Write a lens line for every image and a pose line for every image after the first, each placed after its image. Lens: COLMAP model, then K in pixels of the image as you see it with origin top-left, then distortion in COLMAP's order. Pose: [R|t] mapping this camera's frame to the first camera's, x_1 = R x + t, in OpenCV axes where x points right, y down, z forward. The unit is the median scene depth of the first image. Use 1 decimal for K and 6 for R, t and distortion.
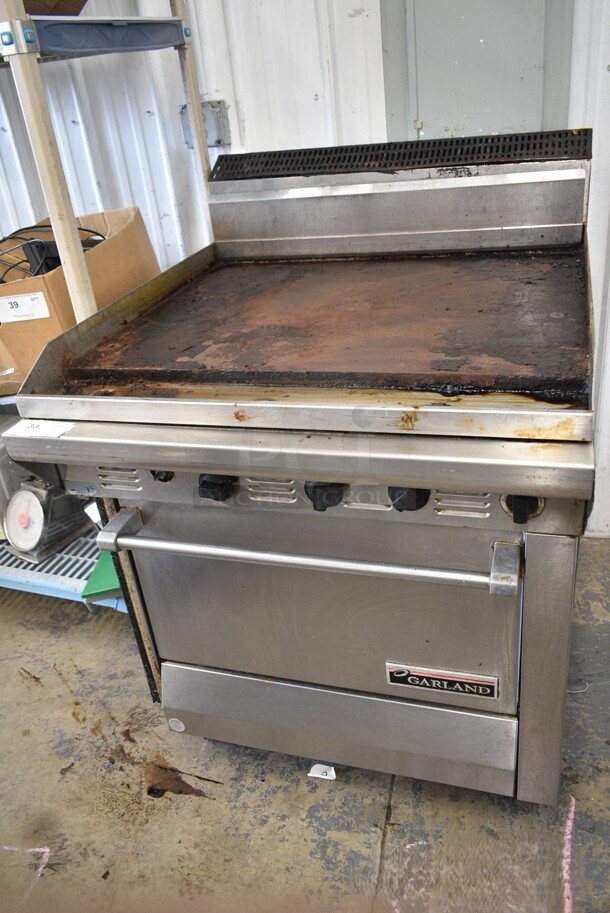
lens RADIAL K [[734.2, 0, 305.0], [0, 734.2, 456.5], [0, 0, 1]] dist [-0.007229, 0.000123]
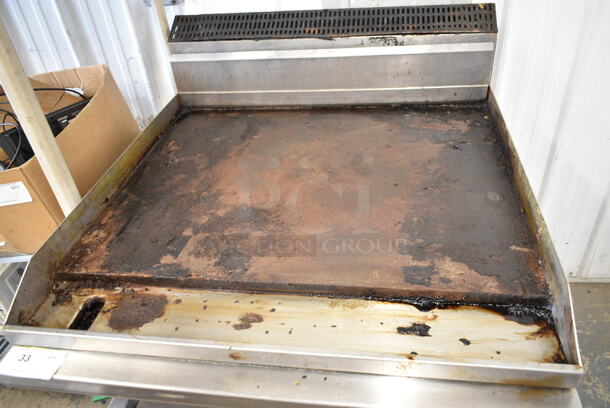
lens RADIAL K [[471.5, 0, 305.0], [0, 471.5, 204.0], [0, 0, 1]] dist [-0.006539, 0.002157]
pose [[0.988052, -0.070314, 0.137143, -0.045182], [0.052835, 0.990473, 0.127167, -0.235356], [-0.144778, -0.118402, 0.982354, 0.246164]]
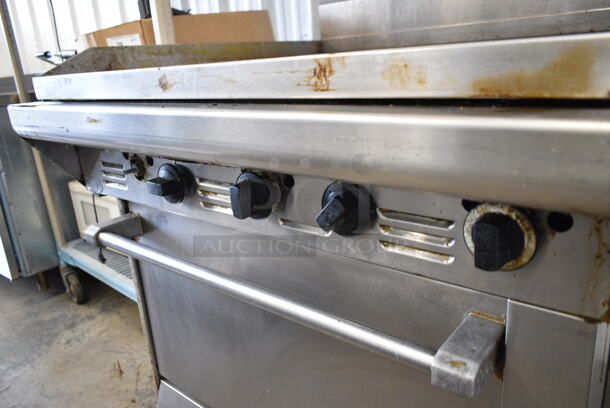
lens RADIAL K [[471.5, 0, 305.0], [0, 471.5, 204.0], [0, 0, 1]] dist [-0.006539, 0.002157]
pose [[0.924265, 0.152725, -0.349870, 0.185941], [-0.205627, 0.971344, -0.119202, 0.074740], [0.321639, 0.182117, 0.929183, 0.389676]]
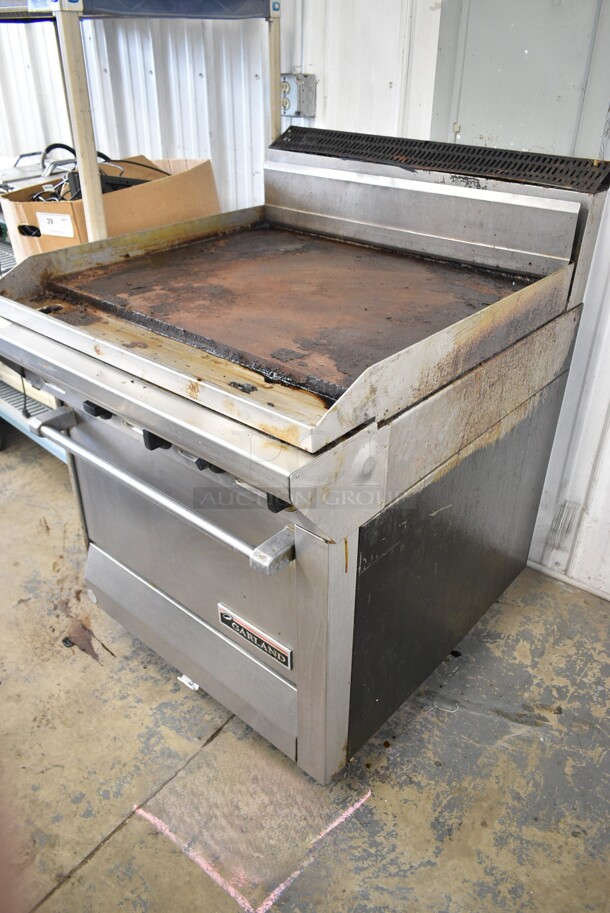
lens RADIAL K [[696.7, 0, 305.0], [0, 696.7, 456.5], [0, 0, 1]] dist [-0.008443, 0.003107]
pose [[0.911086, 0.300458, -0.282219, 0.394502], [-0.281425, 0.953629, 0.106734, -0.071428], [0.301201, -0.017820, 0.953394, 0.023848]]
